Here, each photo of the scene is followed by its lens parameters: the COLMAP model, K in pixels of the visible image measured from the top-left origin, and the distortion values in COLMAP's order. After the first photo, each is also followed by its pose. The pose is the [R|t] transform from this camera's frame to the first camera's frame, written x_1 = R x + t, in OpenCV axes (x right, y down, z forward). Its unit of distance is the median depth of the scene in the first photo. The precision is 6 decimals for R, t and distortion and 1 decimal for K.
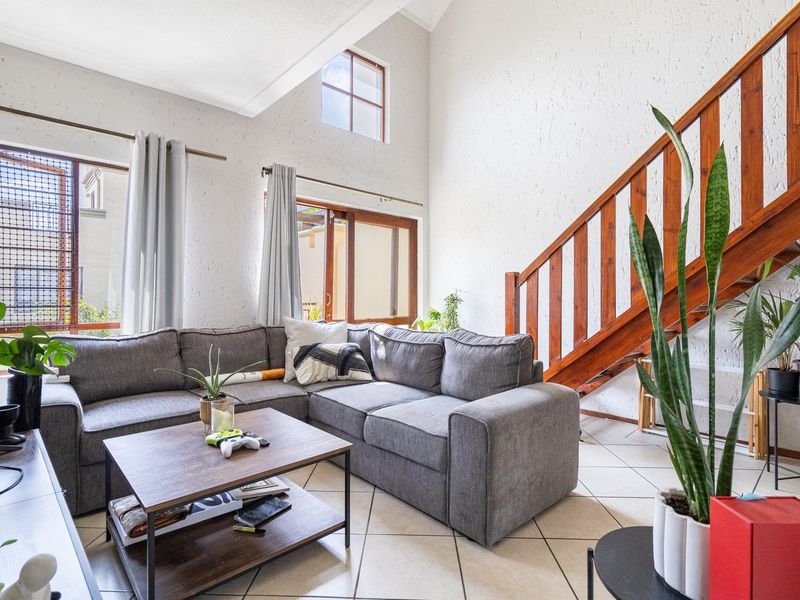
lens RADIAL K [[413.5, 0, 393.3], [0, 413.5, 291.0], [0, 0, 1]] dist [-0.004315, -0.000017]
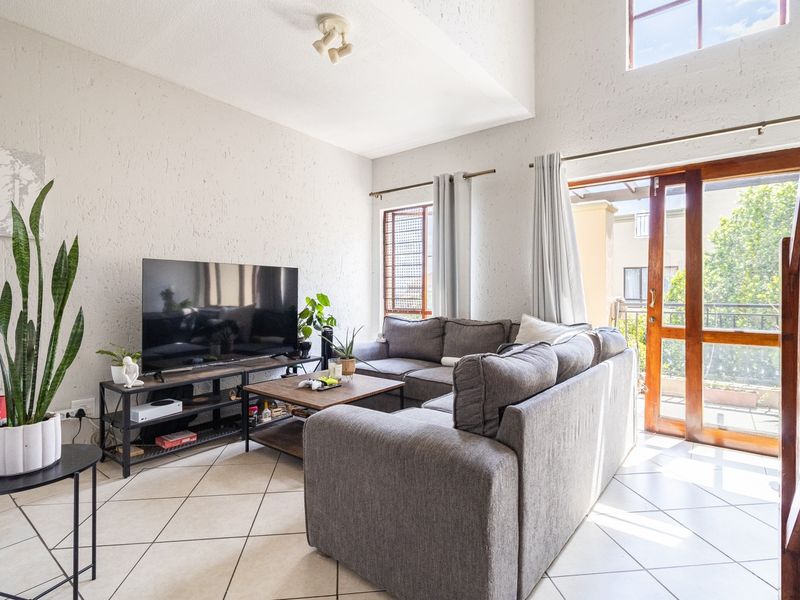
lens RADIAL K [[413.5, 0, 393.3], [0, 413.5, 291.0], [0, 0, 1]] dist [-0.004315, -0.000017]
pose [[0.154612, -0.003118, -0.987970, 0.617410], [0.007387, 0.999971, -0.001999, 0.006842], [0.987948, -0.006989, 0.154630, 0.513891]]
